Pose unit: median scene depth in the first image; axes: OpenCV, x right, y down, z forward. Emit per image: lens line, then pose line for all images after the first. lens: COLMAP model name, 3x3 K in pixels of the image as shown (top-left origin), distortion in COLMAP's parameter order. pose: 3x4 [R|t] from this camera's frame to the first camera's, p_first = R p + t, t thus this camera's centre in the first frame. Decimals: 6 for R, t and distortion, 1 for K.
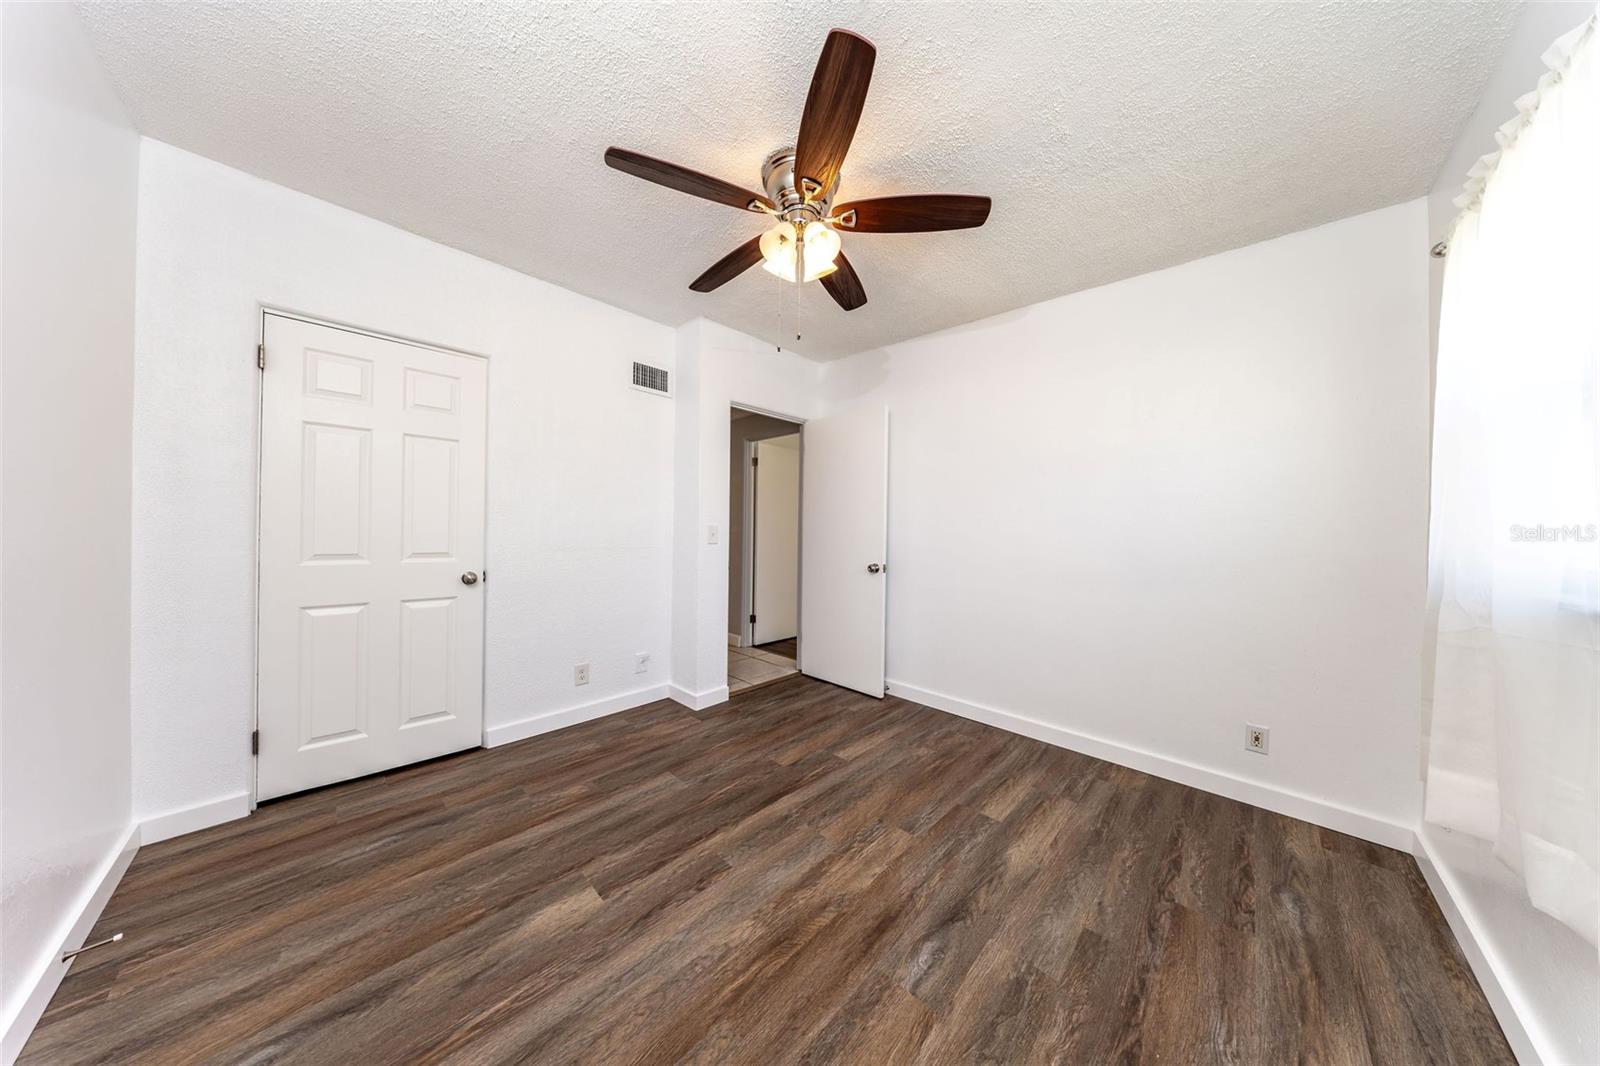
lens RADIAL K [[461.7, 0, 804.4], [0, 461.7, 533.0], [0, 0, 1]] dist [-0.000084, -0.000115]
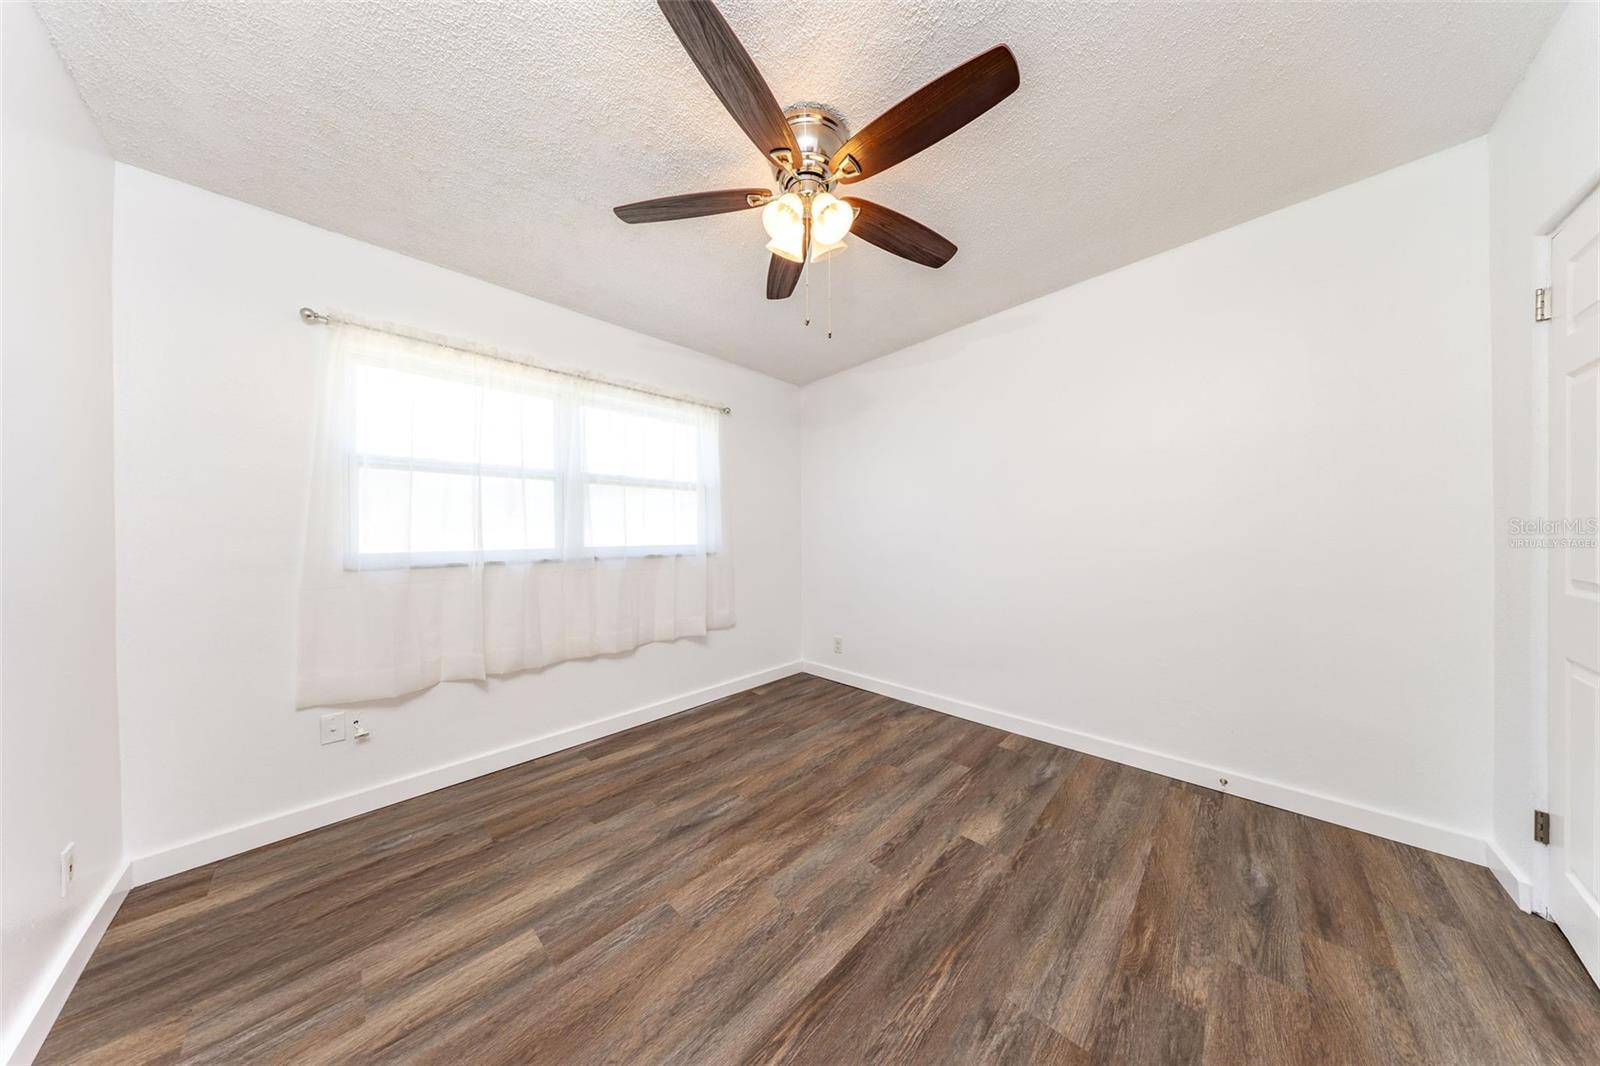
lens RADIAL K [[461.7, 0, 804.4], [0, 461.7, 533.0], [0, 0, 1]] dist [-0.000084, -0.000115]
pose [[-0.999969, -0.004185, -0.006698, -0.001907], [-0.004221, 0.999977, 0.005356, -0.016803], [0.006675, 0.005384, -0.999963, 1.990254]]
